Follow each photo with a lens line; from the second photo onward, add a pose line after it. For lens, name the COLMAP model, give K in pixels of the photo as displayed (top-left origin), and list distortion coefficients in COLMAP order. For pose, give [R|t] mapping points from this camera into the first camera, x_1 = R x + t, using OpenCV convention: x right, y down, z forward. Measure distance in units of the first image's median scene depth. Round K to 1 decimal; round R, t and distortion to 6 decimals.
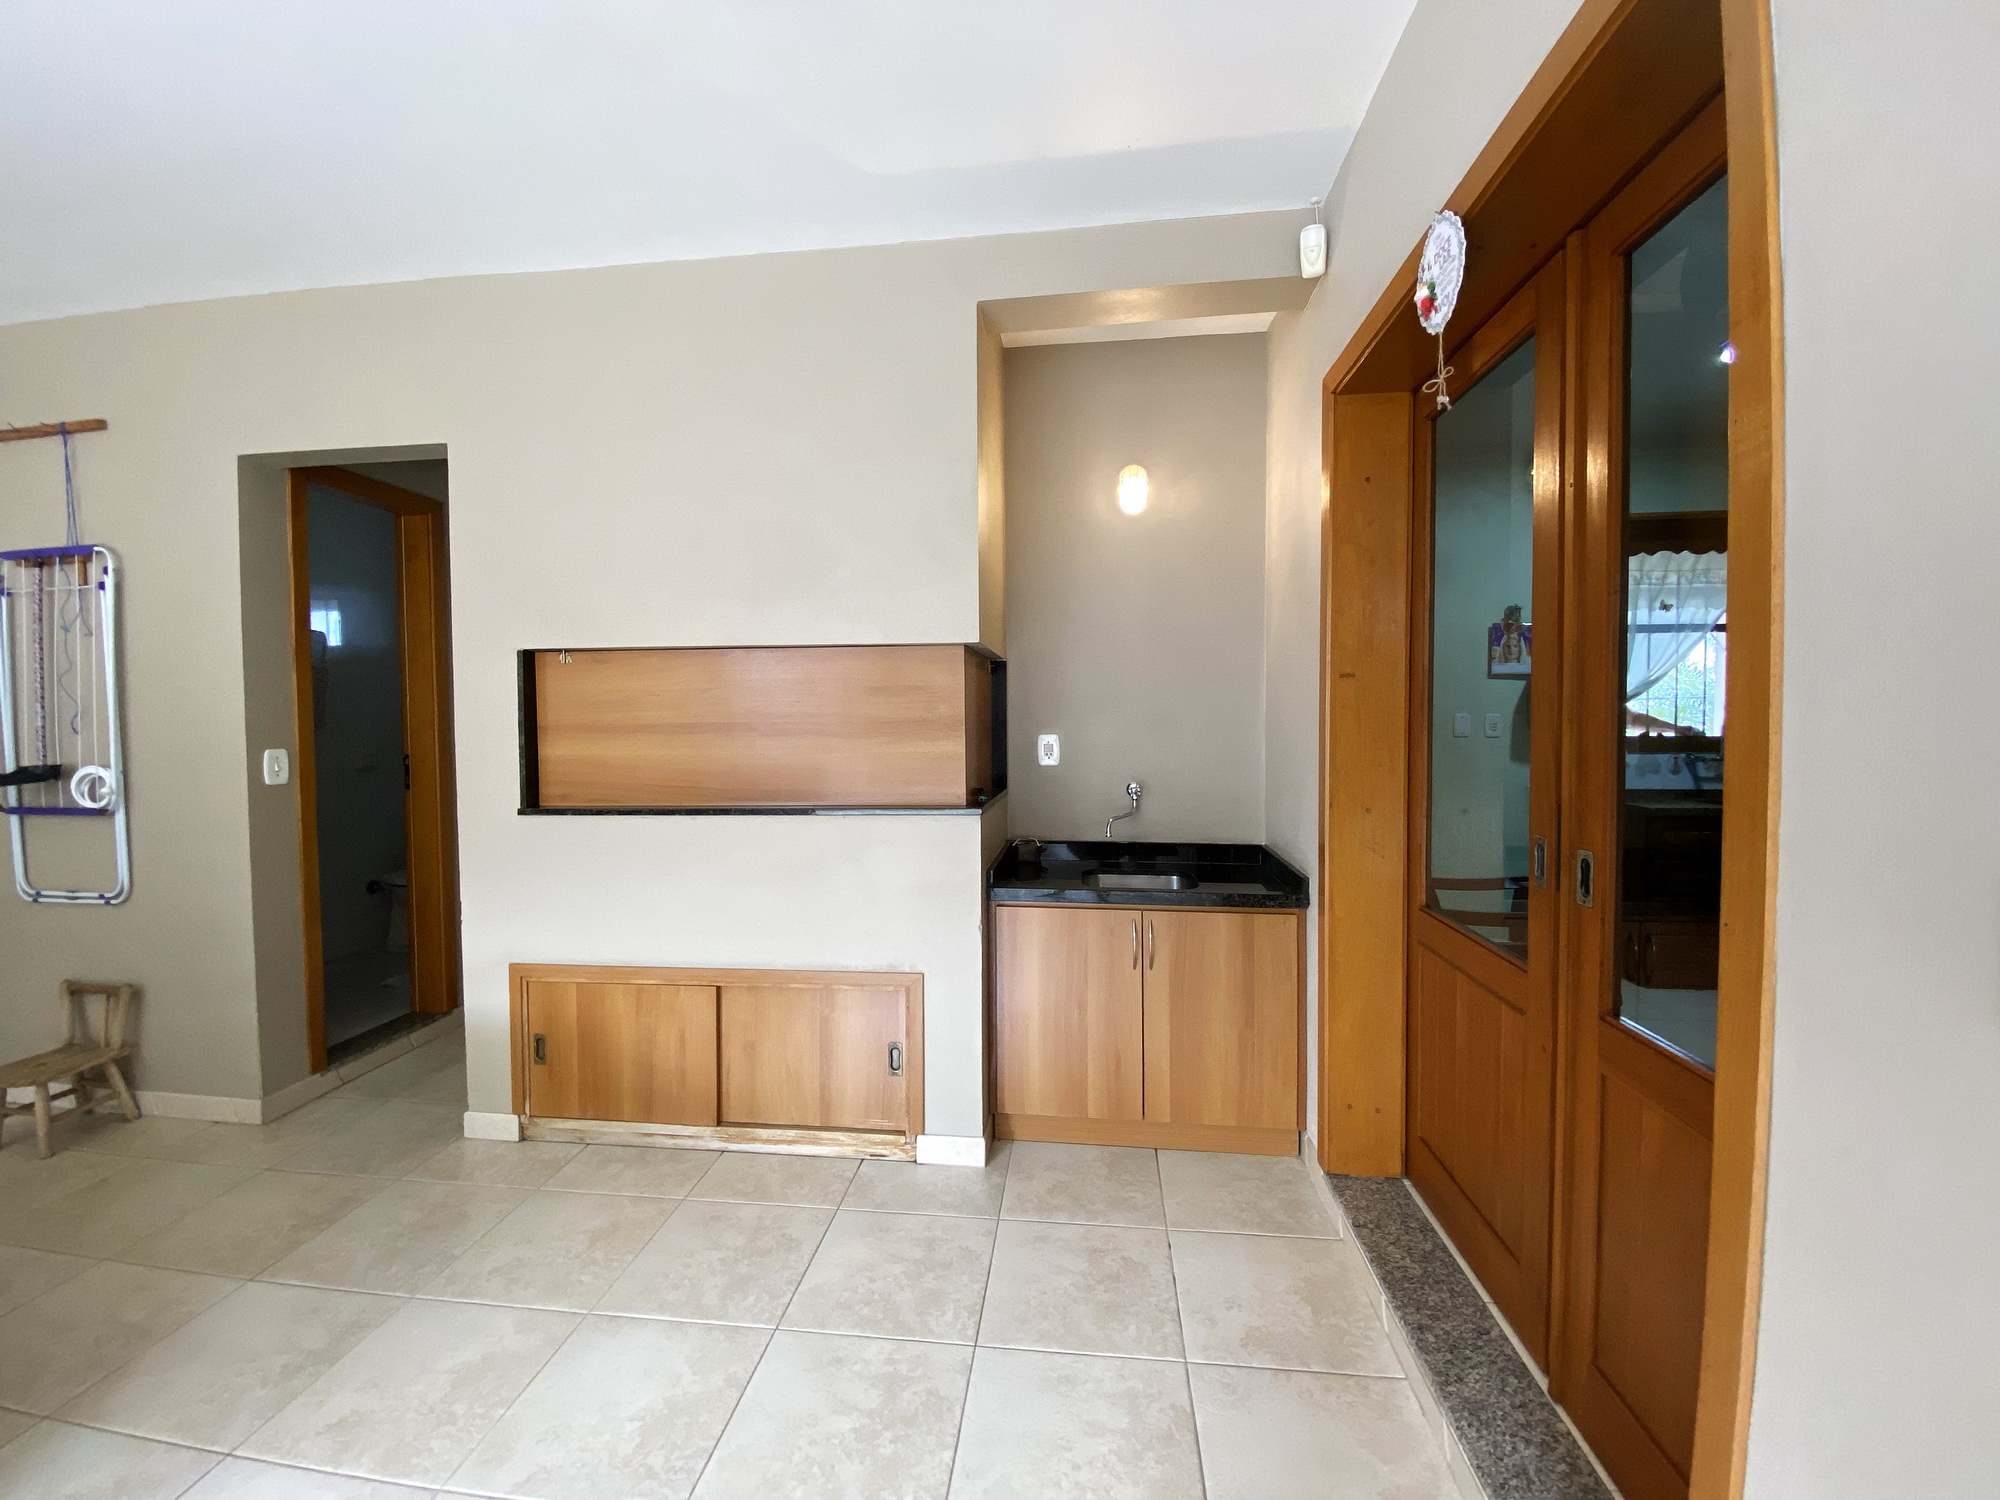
lens RADIAL K [[810.0, 0, 994.5], [0, 810.0, 752.8], [0, 0, 1]] dist [-0.000725, -0.000226]
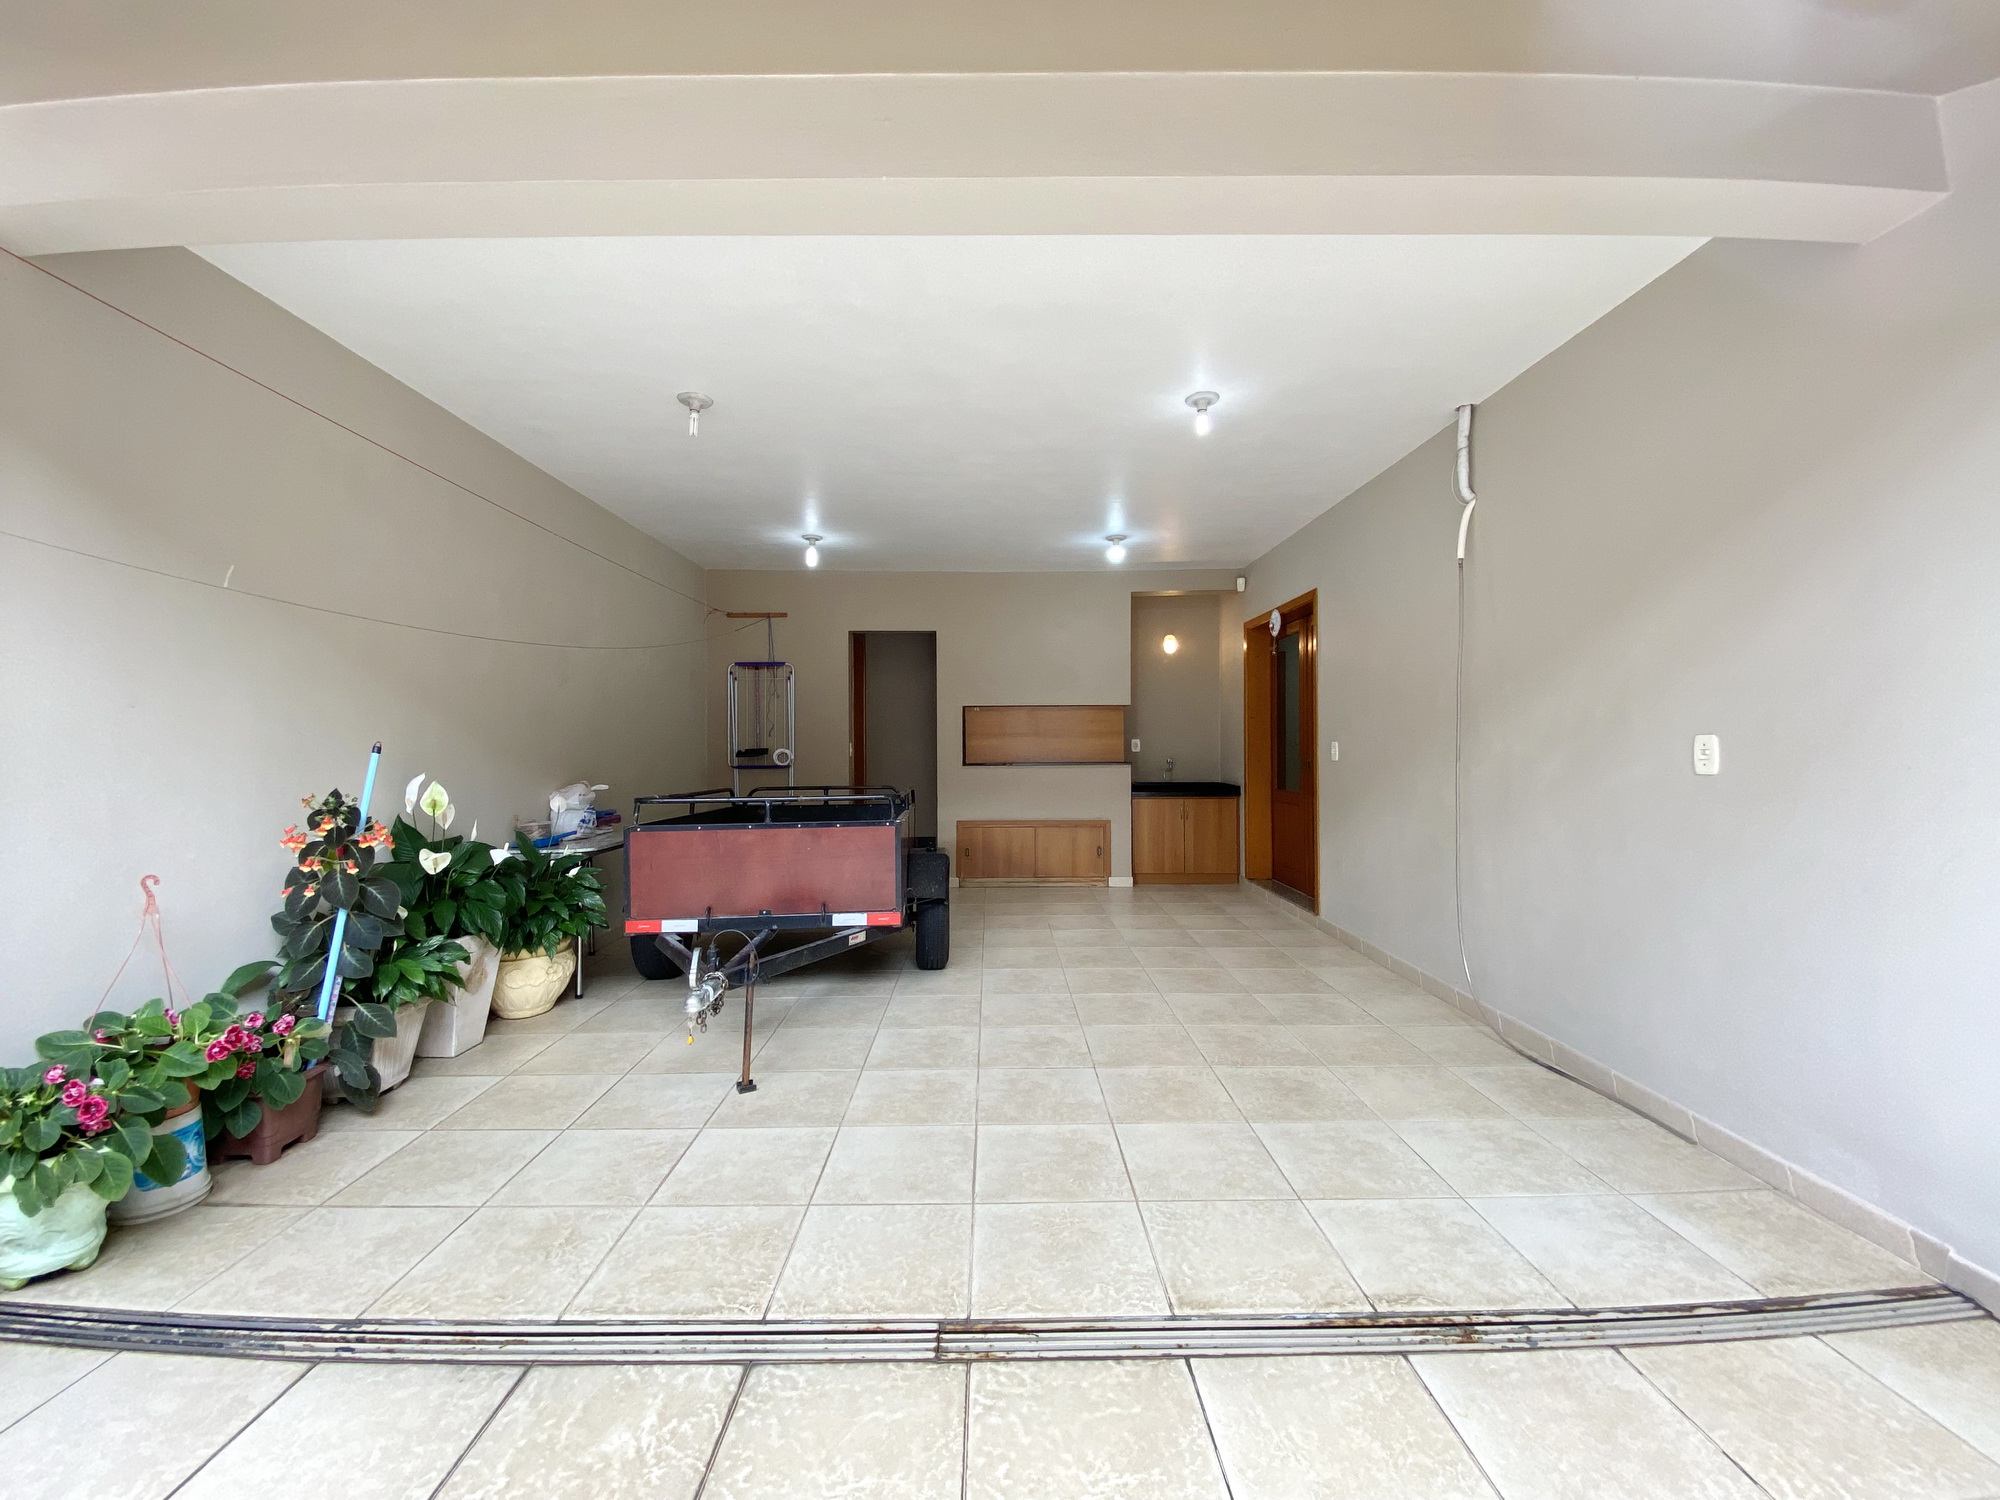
lens RADIAL K [[810.0, 0, 999.5], [0, 810.0, 742.5], [0, 0, 1]] dist [-0.000725, -0.000226]
pose [[0.992338, 0.005237, 0.123440, -0.799843], [-0.001761, 0.999599, -0.028255, 0.073164], [-0.123539, 0.027821, 0.991950, -1.724110]]
